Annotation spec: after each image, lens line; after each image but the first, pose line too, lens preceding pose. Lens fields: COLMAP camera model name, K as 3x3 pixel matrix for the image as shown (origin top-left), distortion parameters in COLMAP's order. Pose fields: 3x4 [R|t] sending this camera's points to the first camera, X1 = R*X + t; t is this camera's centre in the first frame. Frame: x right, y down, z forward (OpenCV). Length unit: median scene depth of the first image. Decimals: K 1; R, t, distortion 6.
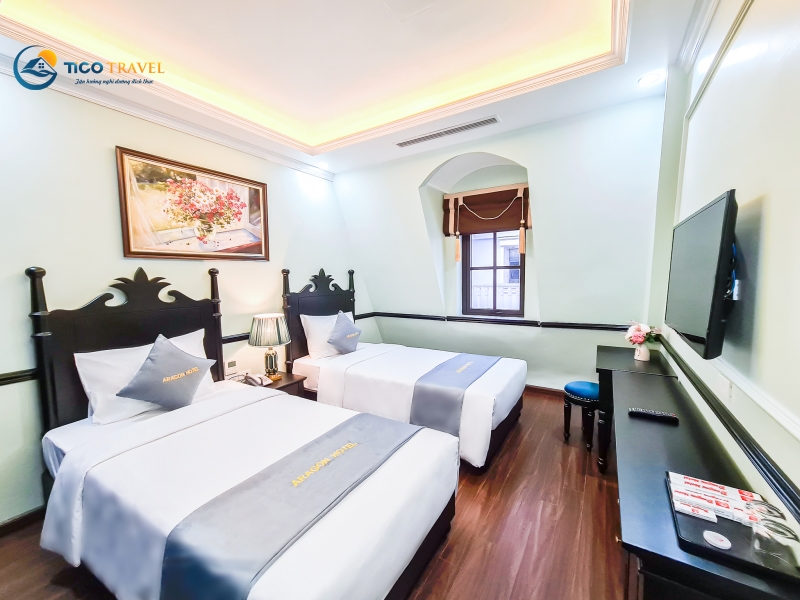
lens RADIAL K [[327.1, 0, 400.0], [0, 327.1, 300.0], [0, 0, 1]] dist [0.000447, 0.000197]
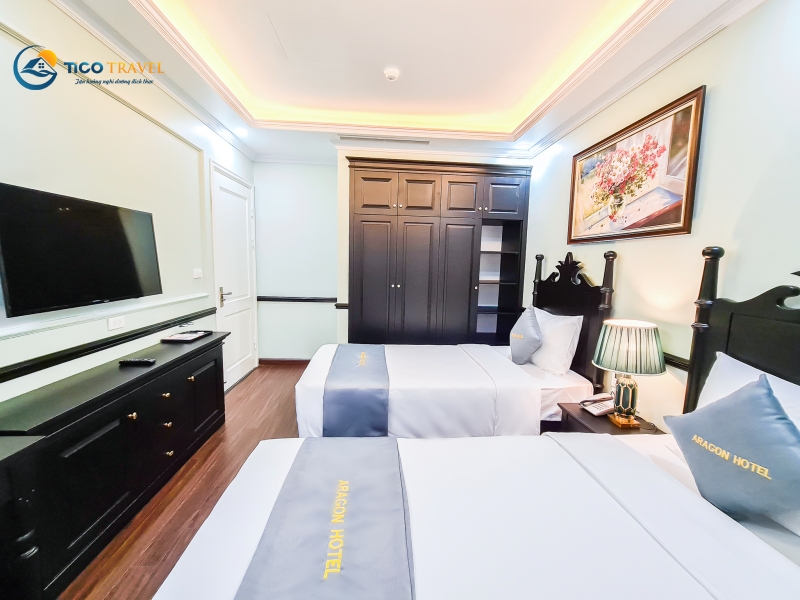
lens RADIAL K [[327.1, 0, 400.0], [0, 327.1, 300.0], [0, 0, 1]] dist [0.000447, 0.000197]
pose [[-0.807380, 0.060462, -0.586925, 0.352462], [-0.063320, 0.980113, 0.188068, -0.094836], [0.586624, 0.189007, -0.787495, 1.335033]]
